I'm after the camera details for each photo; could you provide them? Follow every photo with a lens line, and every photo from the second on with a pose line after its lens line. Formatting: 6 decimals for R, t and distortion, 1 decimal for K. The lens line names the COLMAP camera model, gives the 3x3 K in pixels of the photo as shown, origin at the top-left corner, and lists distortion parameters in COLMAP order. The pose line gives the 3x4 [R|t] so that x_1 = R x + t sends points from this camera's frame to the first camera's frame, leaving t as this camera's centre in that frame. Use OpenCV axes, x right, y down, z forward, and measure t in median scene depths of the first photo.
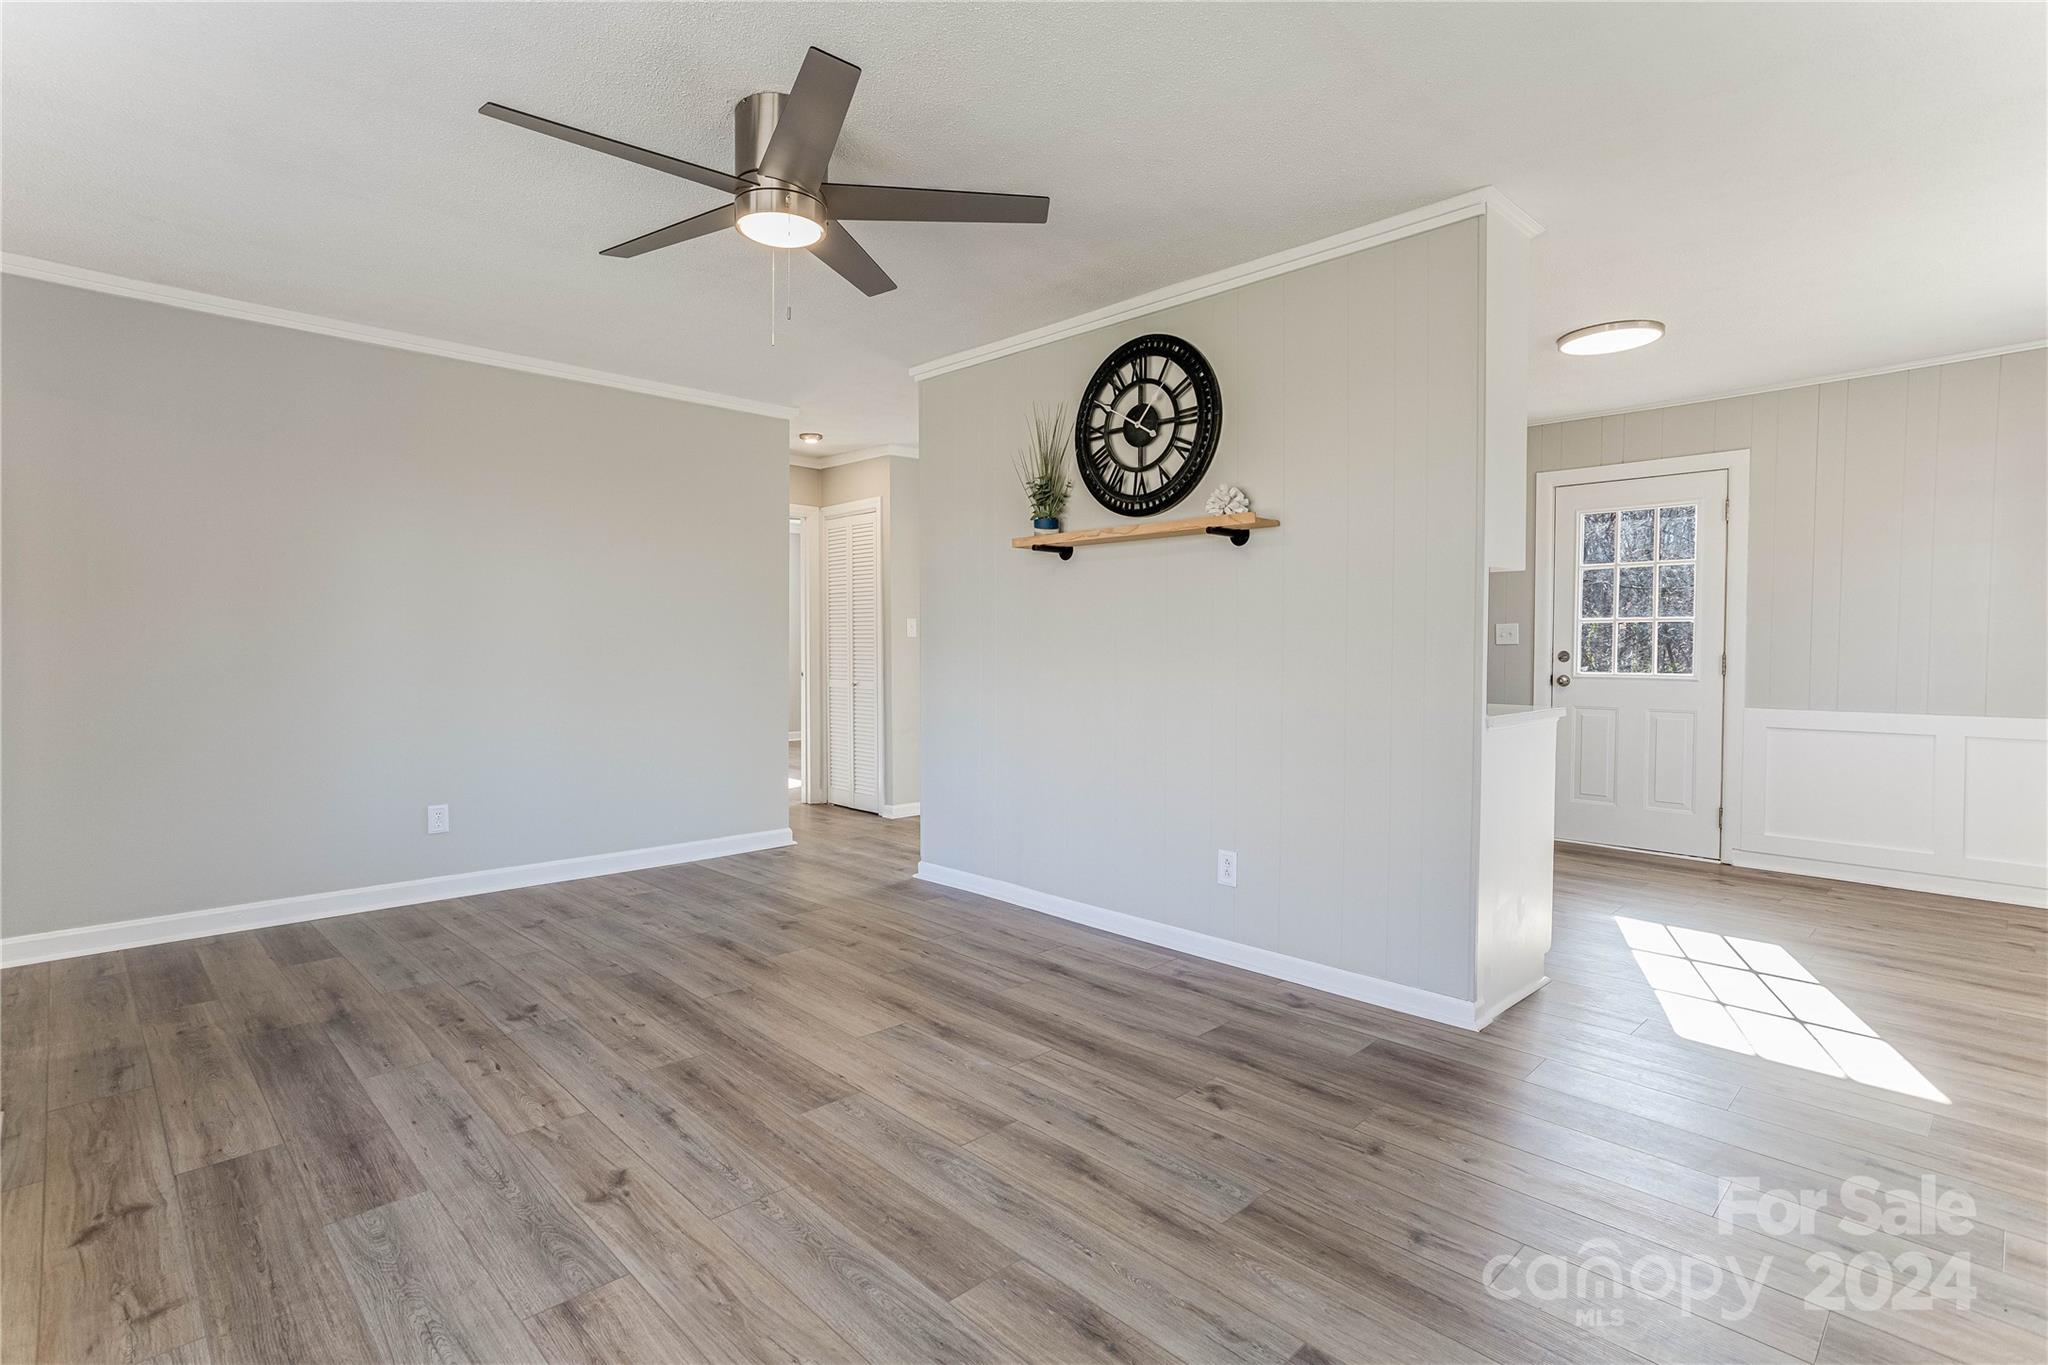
lens RADIAL K [[1022.3, 0, 1039.2], [0, 1022.3, 657.8], [0, 0, 1]] dist [-0.044985, 0.051142]
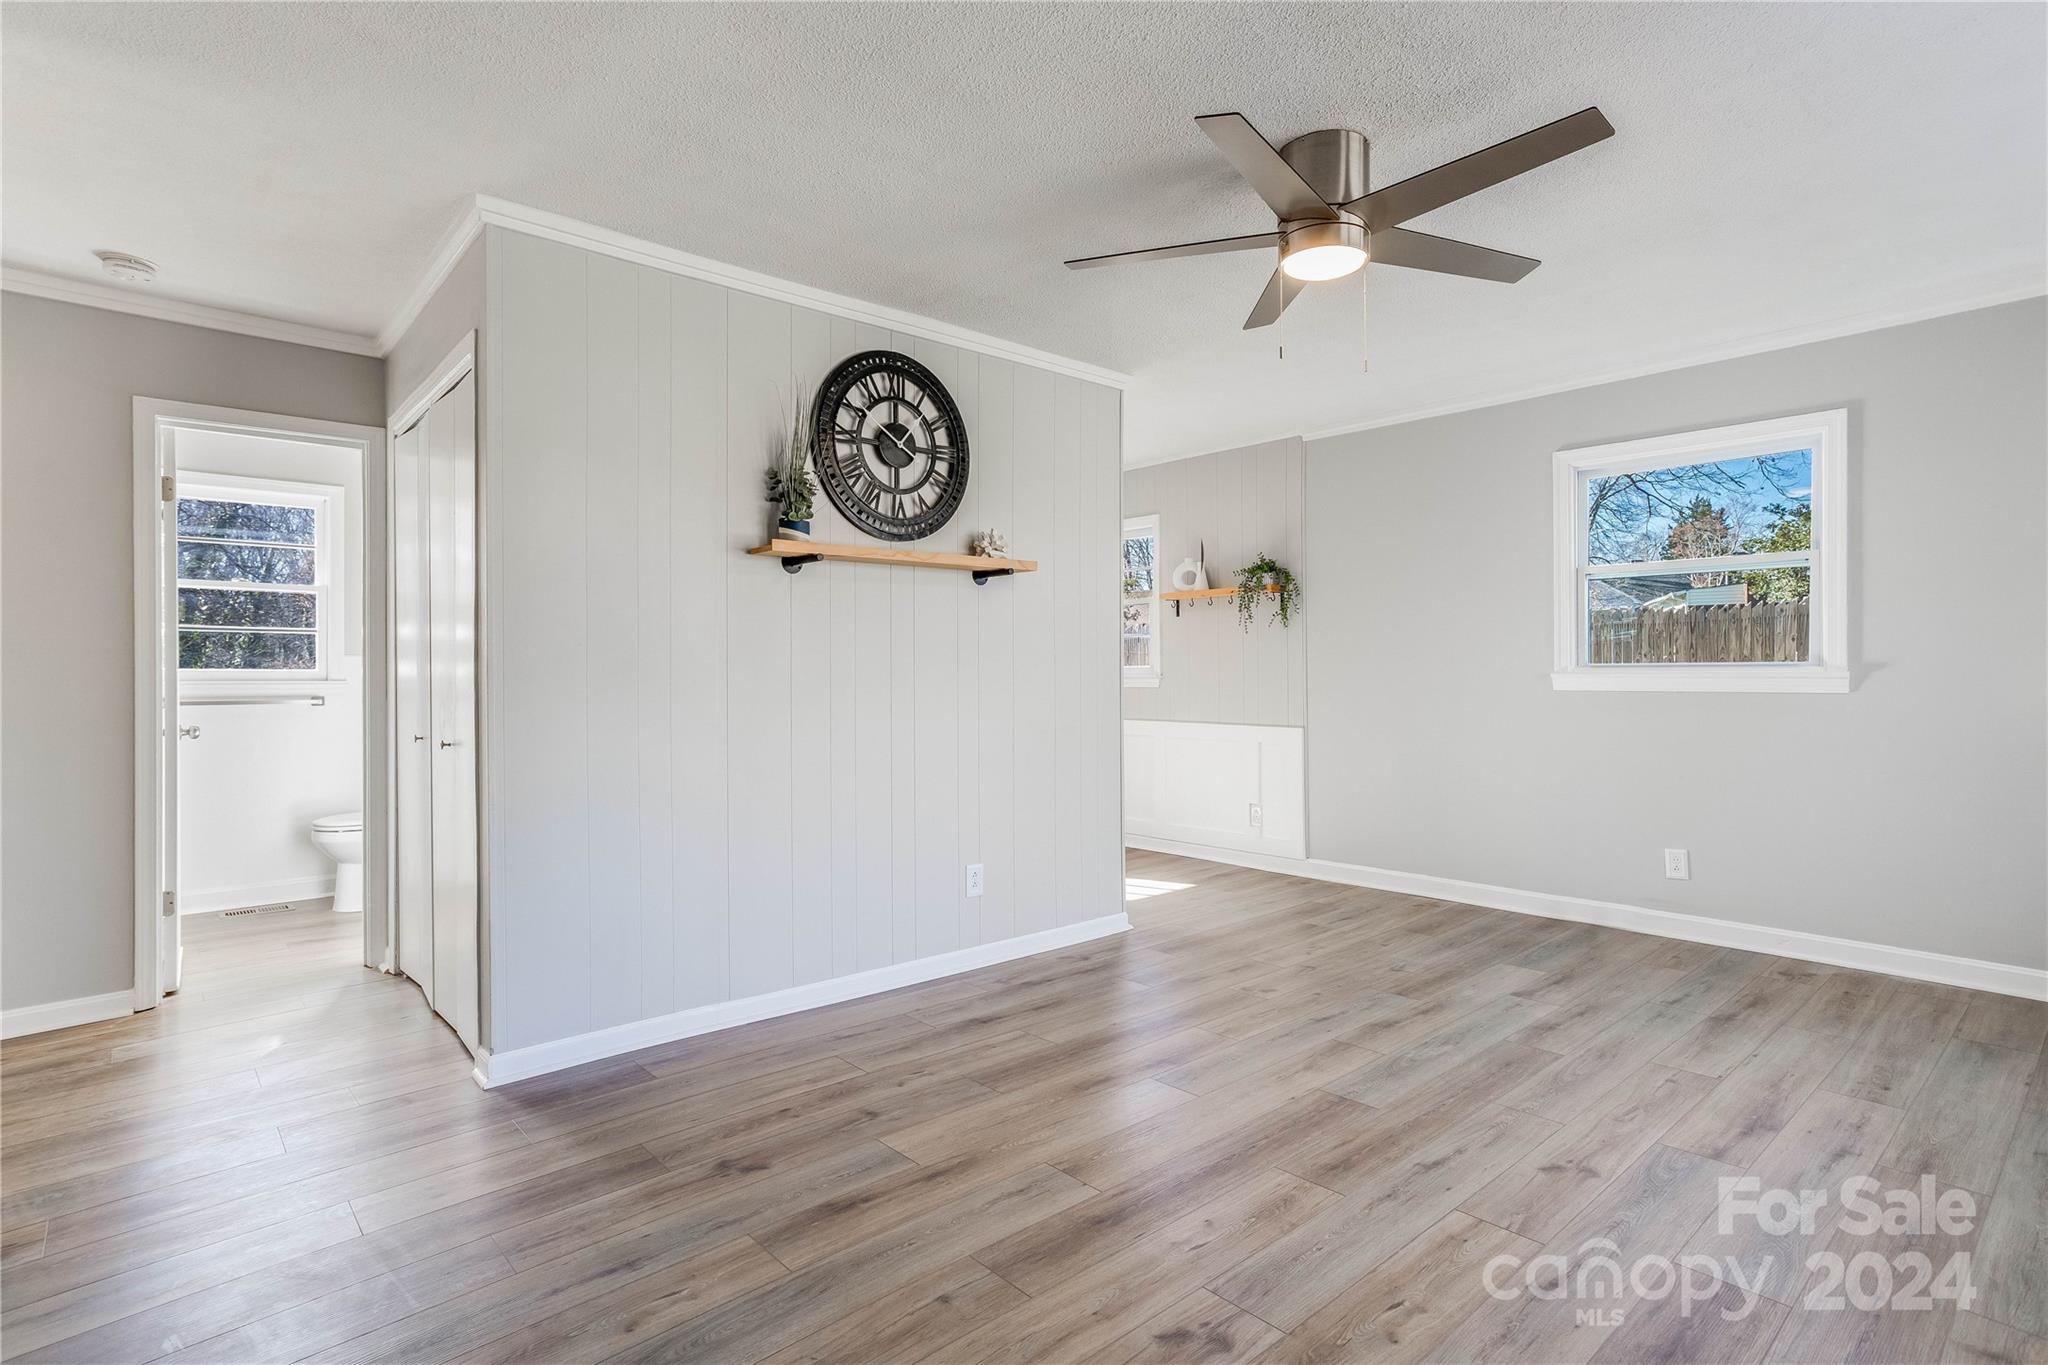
lens RADIAL K [[1022.3, 0, 1039.2], [0, 1022.3, 657.8], [0, 0, 1]] dist [-0.044985, 0.051142]
pose [[0.035678, 0.007300, 0.999337, -0.904413], [0.017818, 0.999810, -0.007939, -0.020330], [-0.999204, 0.018089, 0.035542, 0.891678]]
